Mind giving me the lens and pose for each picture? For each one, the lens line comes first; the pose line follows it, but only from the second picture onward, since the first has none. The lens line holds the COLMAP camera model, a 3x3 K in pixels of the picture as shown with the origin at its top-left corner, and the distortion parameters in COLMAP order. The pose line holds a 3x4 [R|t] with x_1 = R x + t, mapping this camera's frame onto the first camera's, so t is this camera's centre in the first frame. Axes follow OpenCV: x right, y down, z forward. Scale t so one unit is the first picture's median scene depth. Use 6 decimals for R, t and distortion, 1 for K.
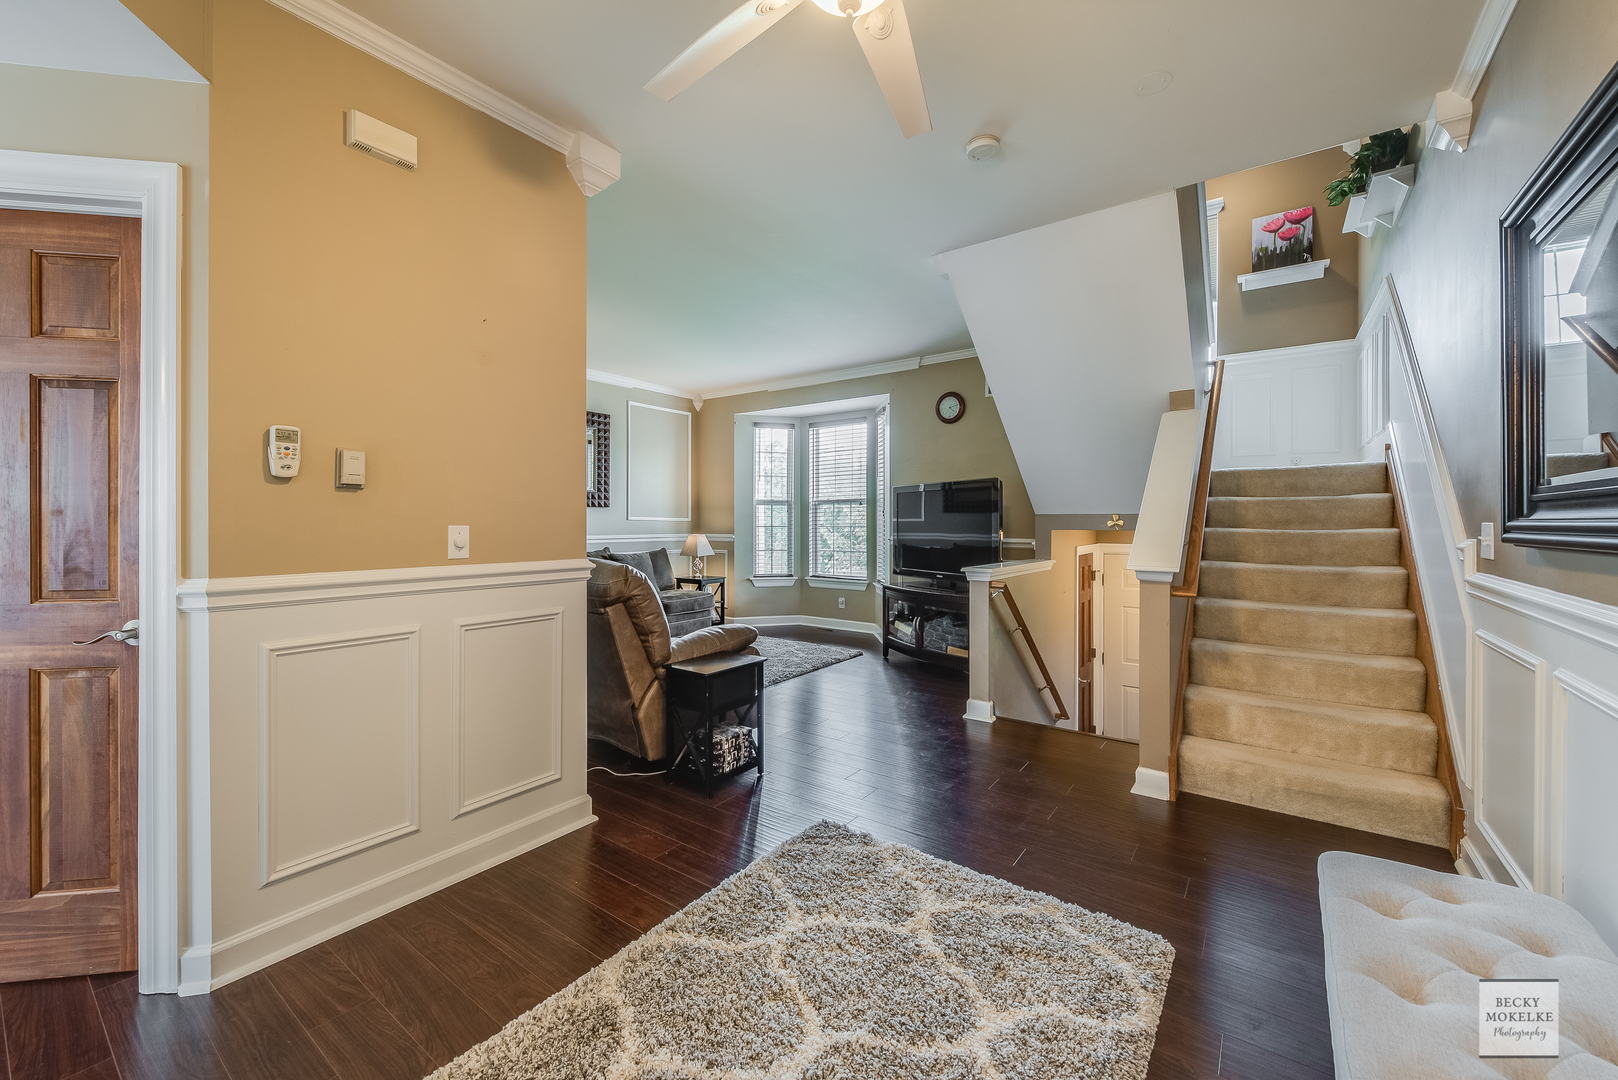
lens RADIAL K [[632.3, 0, 813.7], [0, 632.3, 516.9], [0, 0, 1]] dist [-0.005954, -0.001043]
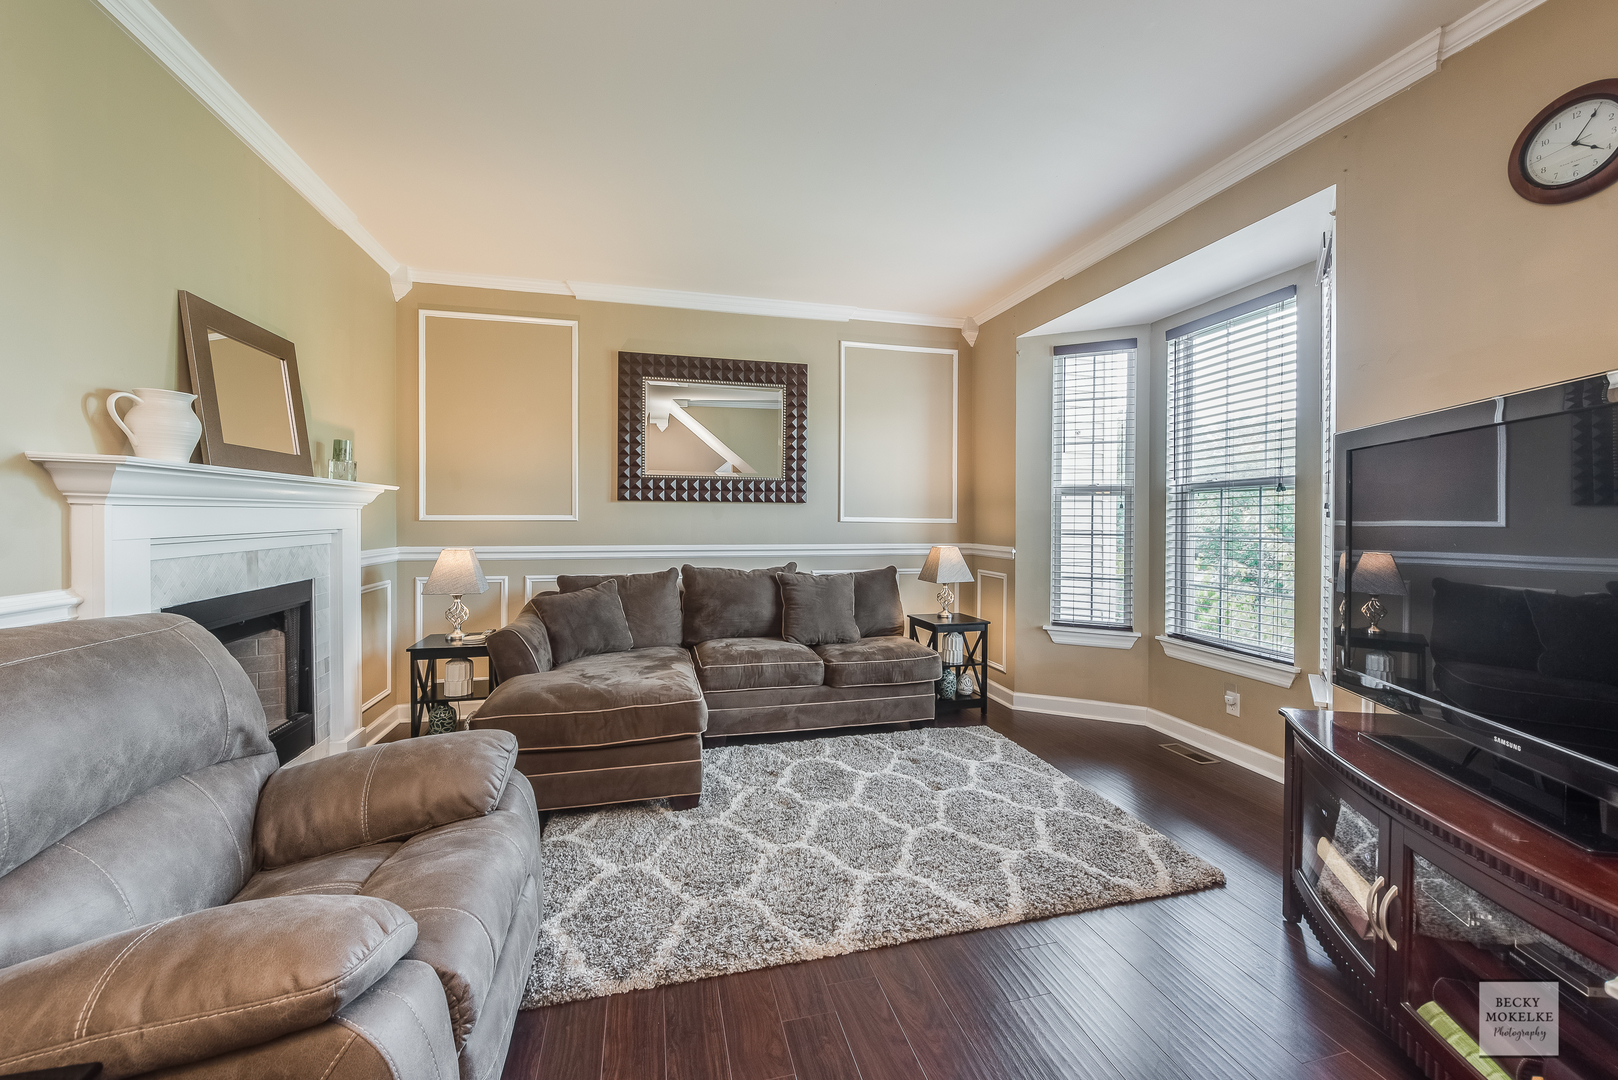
lens RADIAL K [[632.3, 0, 817.3], [0, 632.3, 521.0], [0, 0, 1]] dist [-0.005954, -0.001043]
pose [[0.762833, 0.006175, -0.646566, 0.105000], [0.006454, 0.999832, 0.017164, -0.007101], [0.646564, -0.017266, 0.762665, 0.431669]]
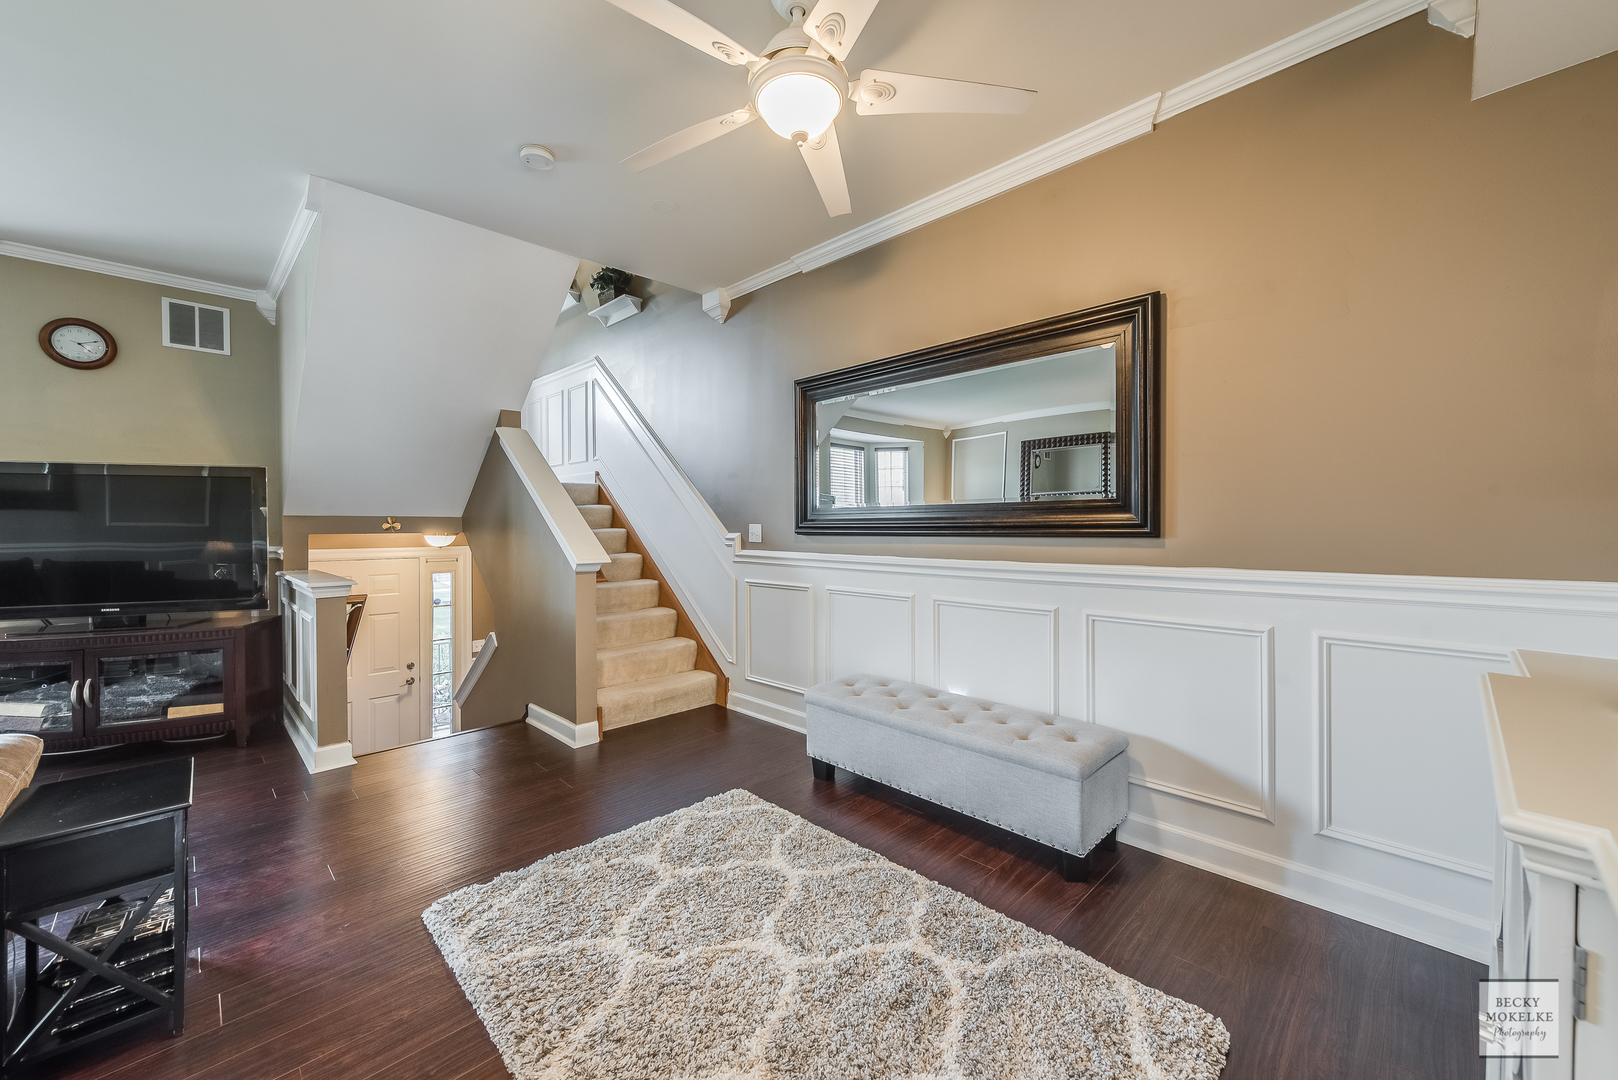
lens RADIAL K [[632.3, 0, 815.3], [0, 632.3, 528.8], [0, 0, 1]] dist [-0.005954, -0.001043]
pose [[0.136852, -0.004885, 0.990579, -1.466406], [-0.002060, 0.999984, 0.005216, 0.029829], [-0.990589, -0.002755, 0.136840, 0.917176]]
